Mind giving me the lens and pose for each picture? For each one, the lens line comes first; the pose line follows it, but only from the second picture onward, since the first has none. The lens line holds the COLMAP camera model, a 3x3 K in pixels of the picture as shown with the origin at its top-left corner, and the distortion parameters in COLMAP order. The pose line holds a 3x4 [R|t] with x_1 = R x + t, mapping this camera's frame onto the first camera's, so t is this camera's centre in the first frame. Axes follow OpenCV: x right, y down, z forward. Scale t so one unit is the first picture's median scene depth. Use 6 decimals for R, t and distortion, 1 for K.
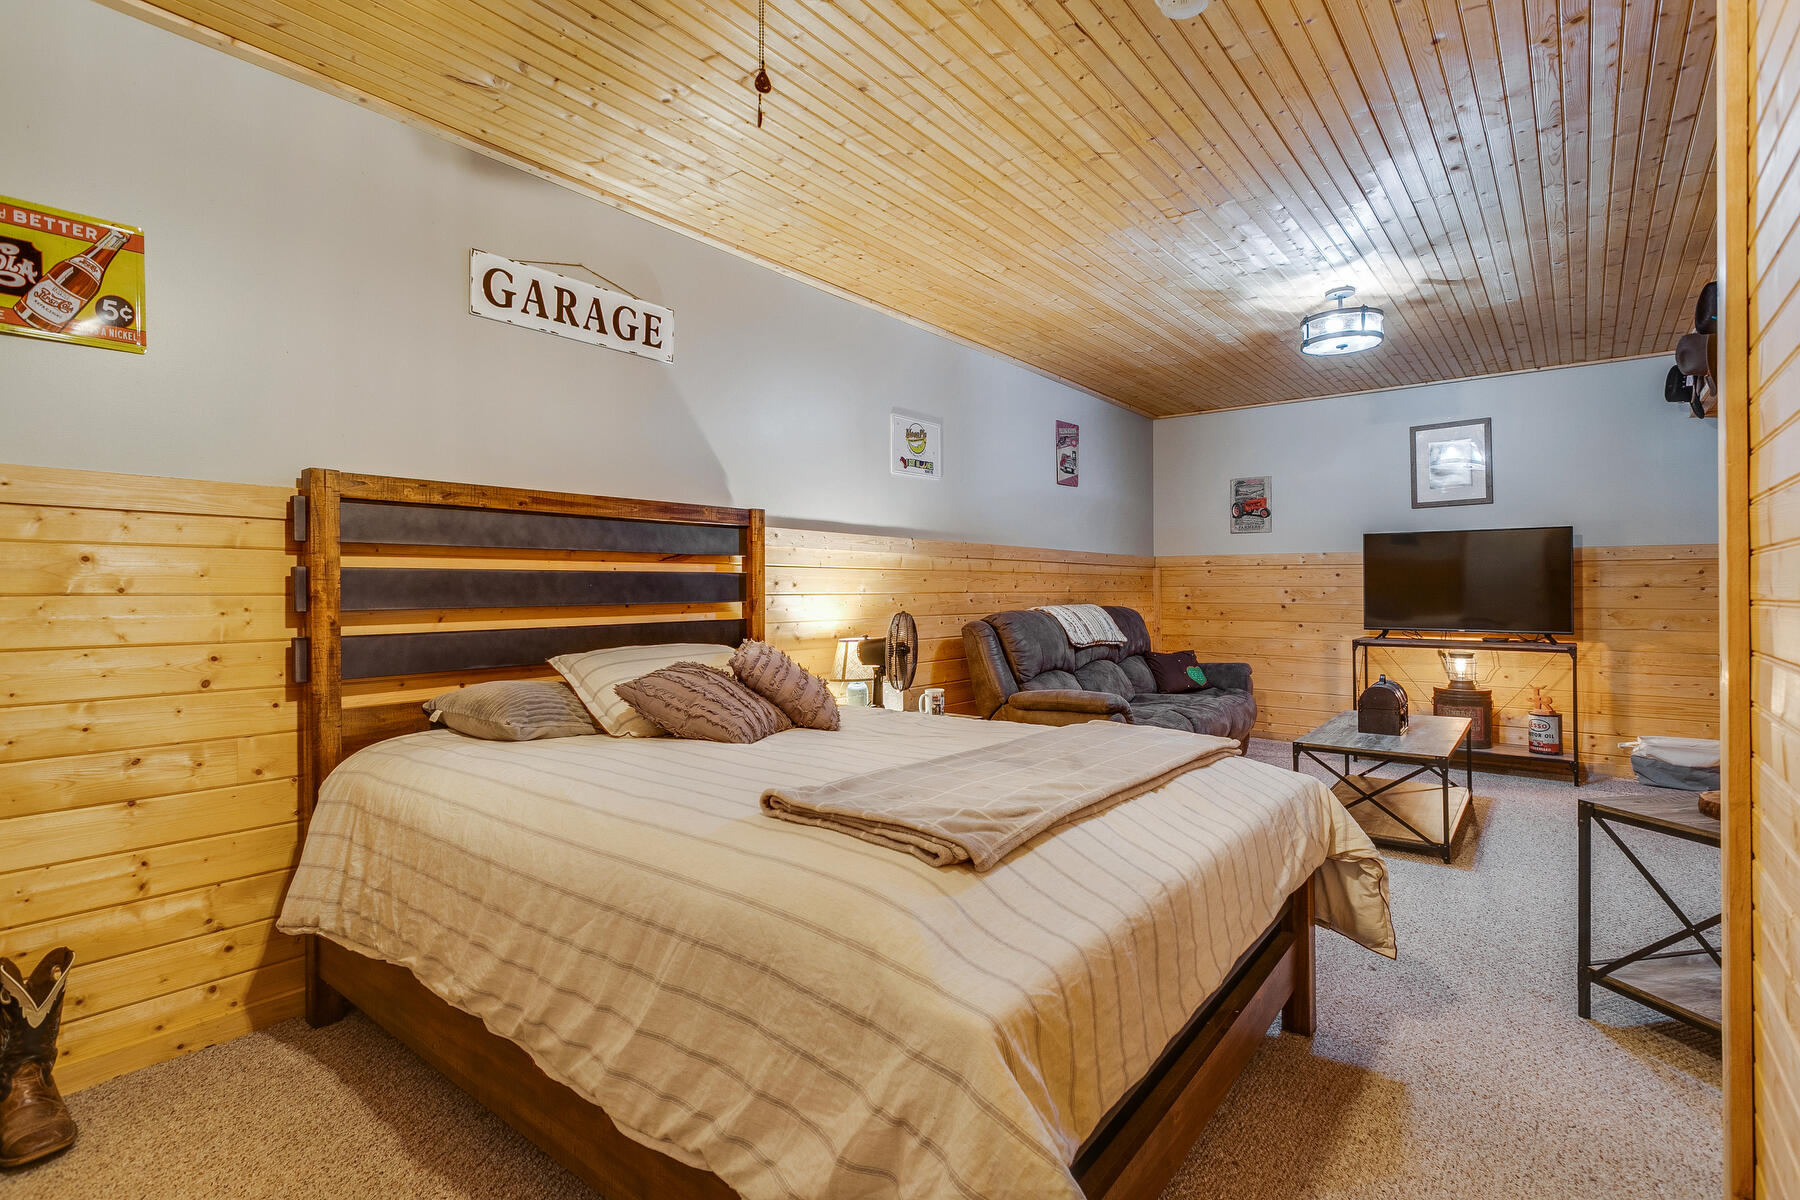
lens RADIAL K [[855.8, 0, 901.1], [0, 855.8, 595.0], [0, 0, 1]] dist [0.003020, 0.001003]
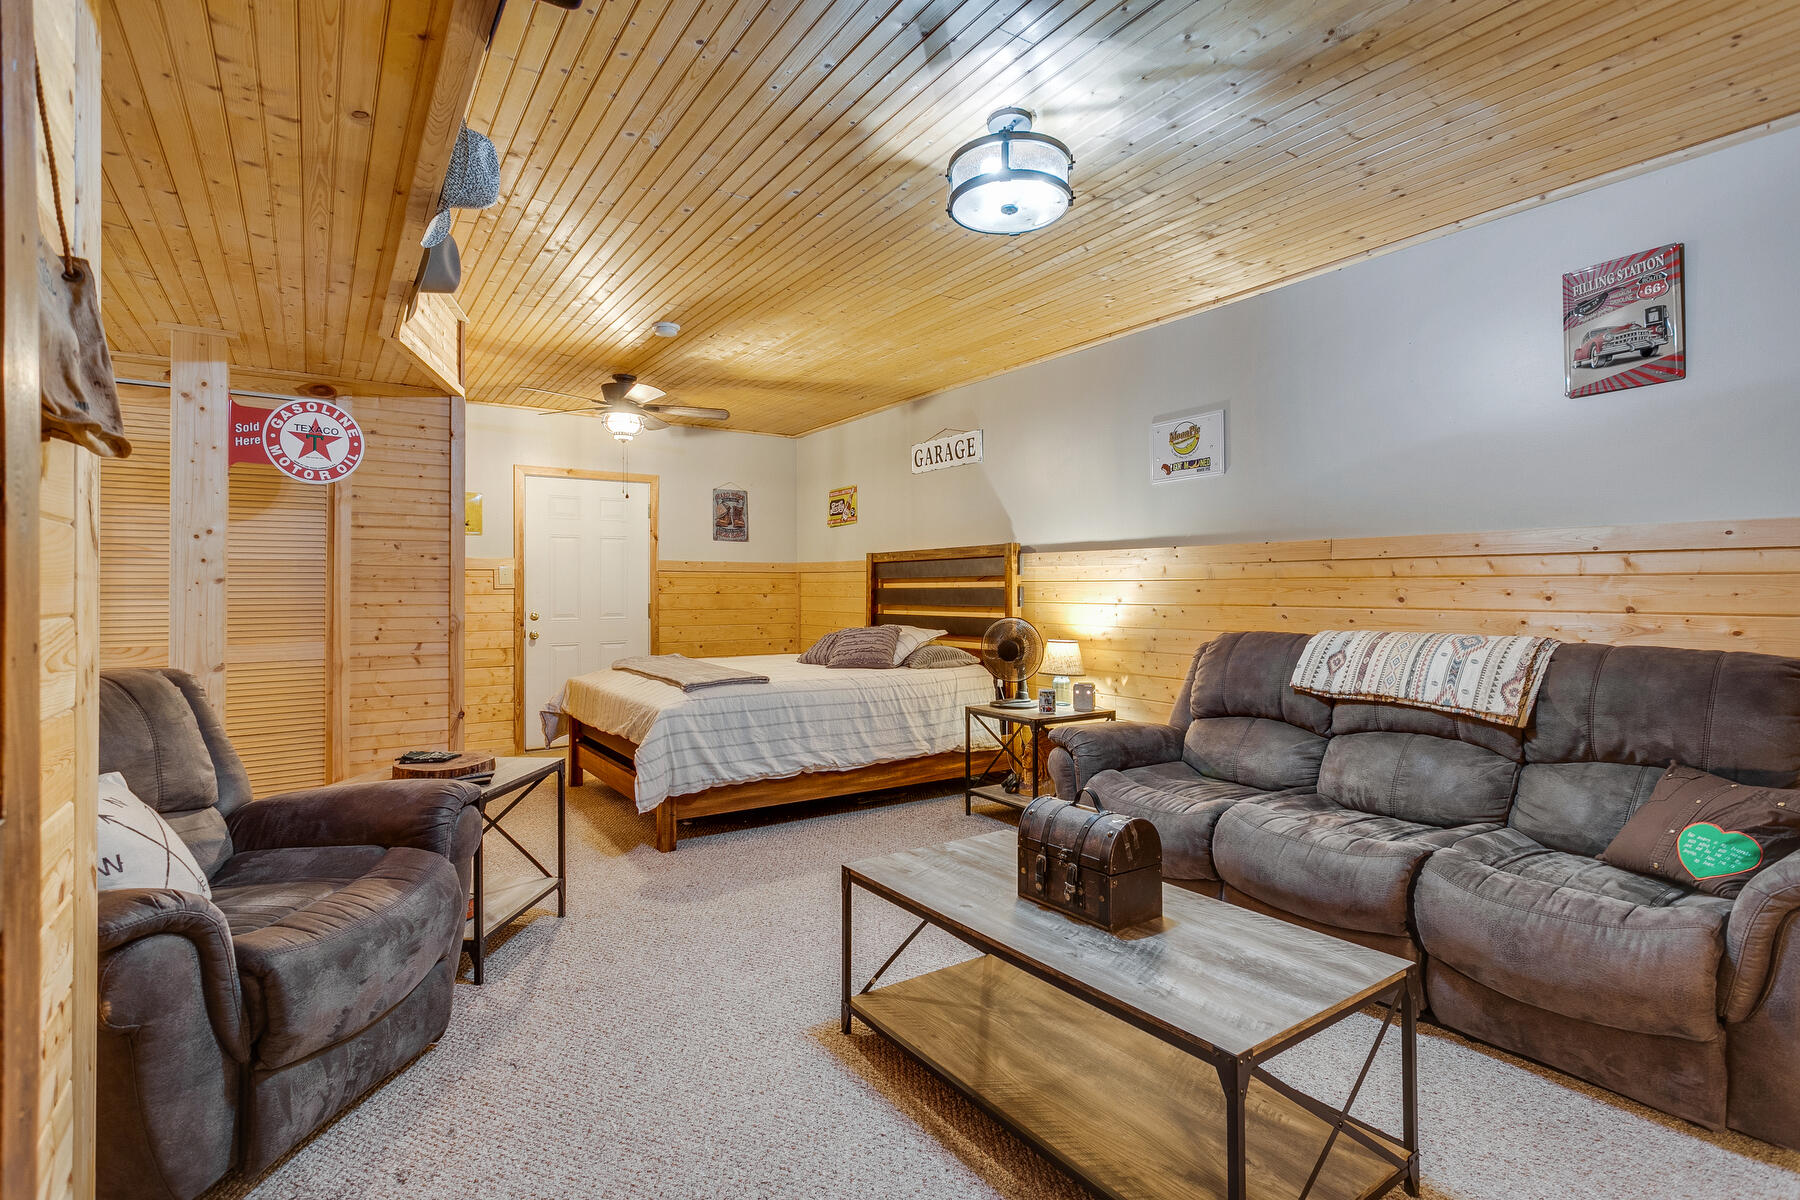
lens RADIAL K [[855.8, 0, 901.1], [0, 855.8, 595.0], [0, 0, 1]] dist [0.003020, 0.001003]
pose [[-0.296133, 0.008187, -0.955112, 1.341438], [-0.007704, 0.999910, 0.010959, -0.028560], [0.955116, 0.010604, -0.296043, 1.325445]]
